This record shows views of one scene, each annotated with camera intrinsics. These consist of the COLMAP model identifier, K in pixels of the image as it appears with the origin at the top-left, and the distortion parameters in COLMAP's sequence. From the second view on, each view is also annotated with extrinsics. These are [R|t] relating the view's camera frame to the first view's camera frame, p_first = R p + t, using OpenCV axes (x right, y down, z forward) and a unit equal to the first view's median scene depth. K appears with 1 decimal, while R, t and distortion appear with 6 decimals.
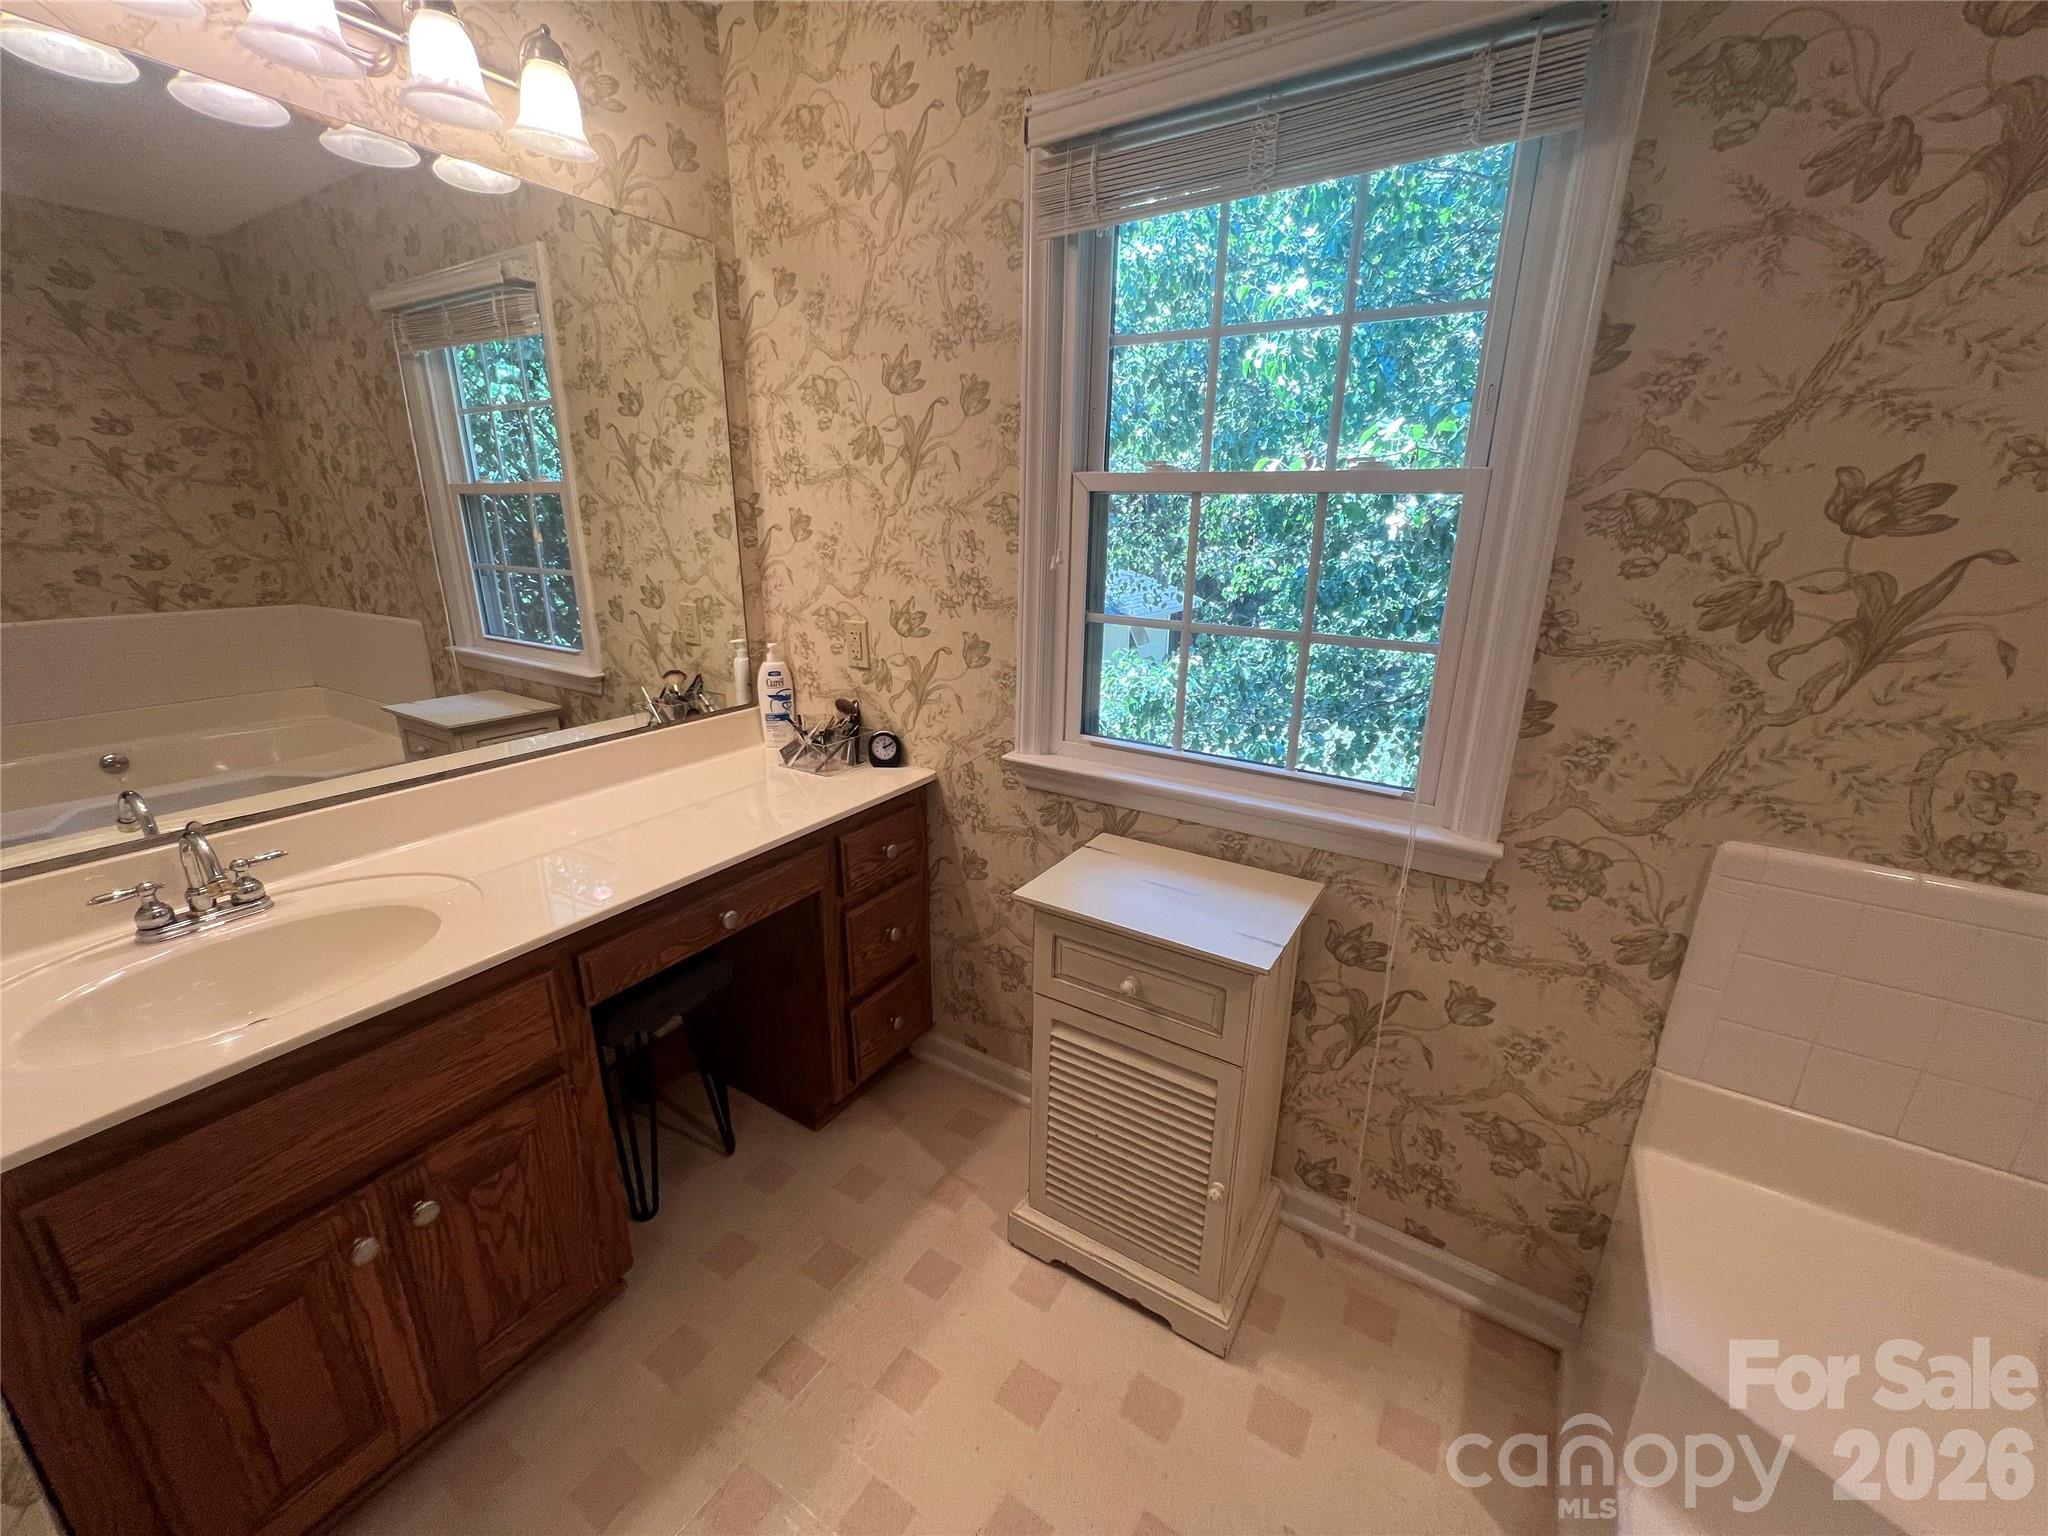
lens RADIAL K [[820.4, 0, 1025.0], [0, 820.4, 765.0], [0, 0, 1]] dist [0.003650, -0.000456]
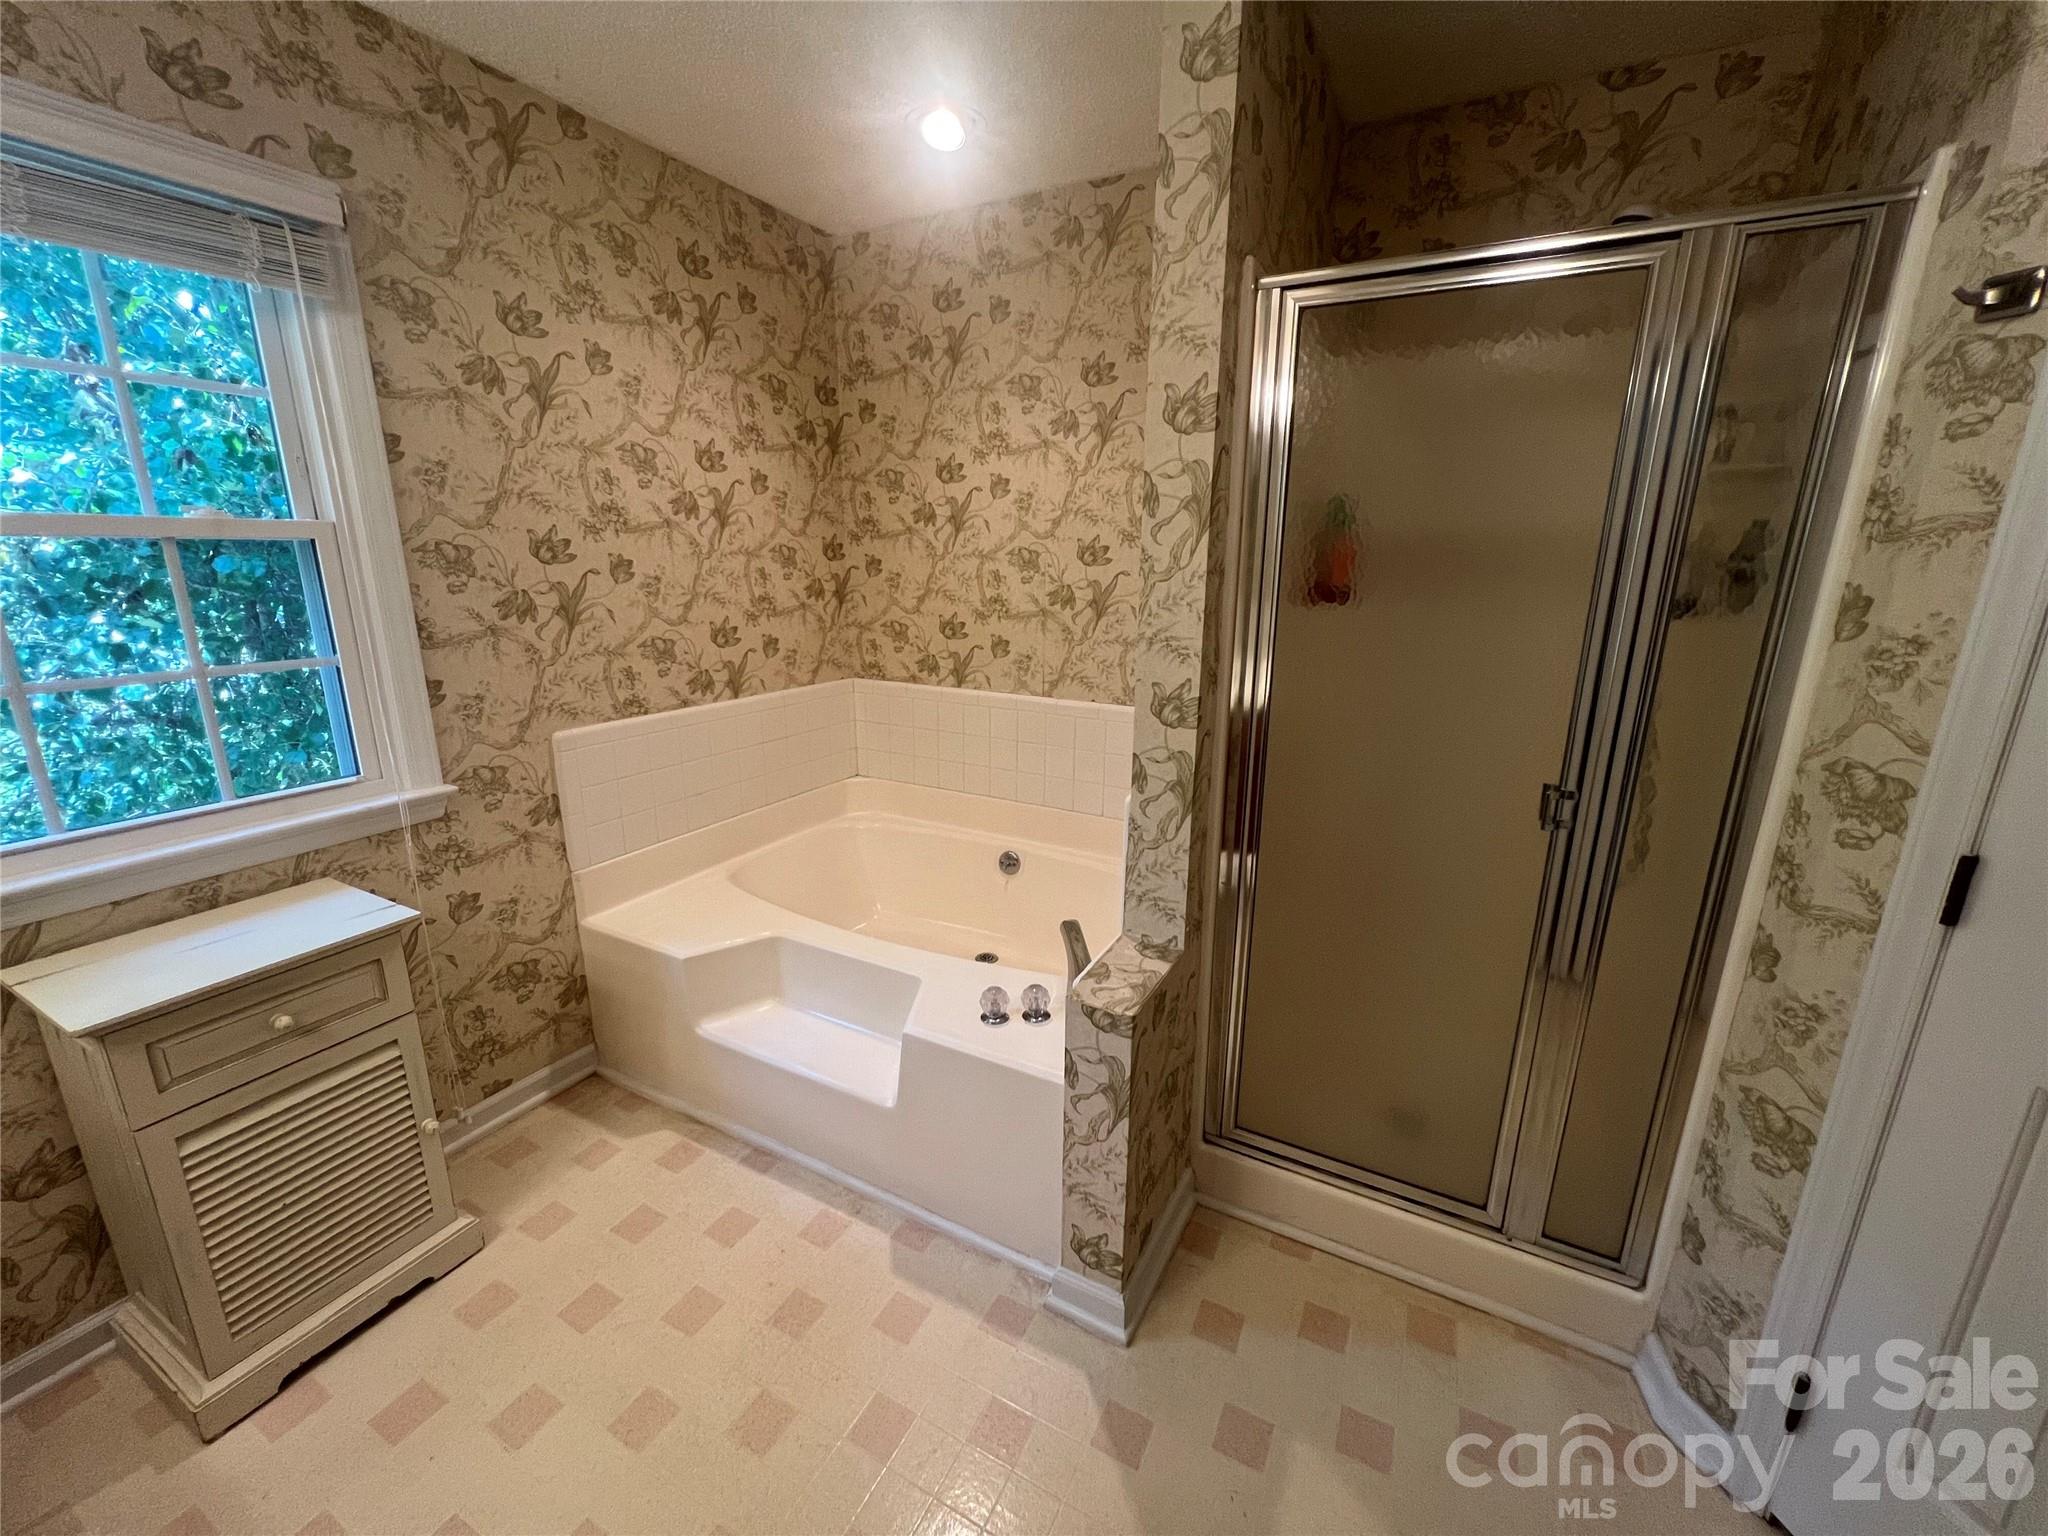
lens RADIAL K [[820.4, 0, 1029.4], [0, 820.4, 762.1], [0, 0, 1]] dist [0.003650, -0.000456]
pose [[-0.076973, -0.270006, 0.959777, -0.840593], [0.276458, 0.919107, 0.280737, -0.057860], [-0.957938, 0.286947, 0.003899, 0.016462]]
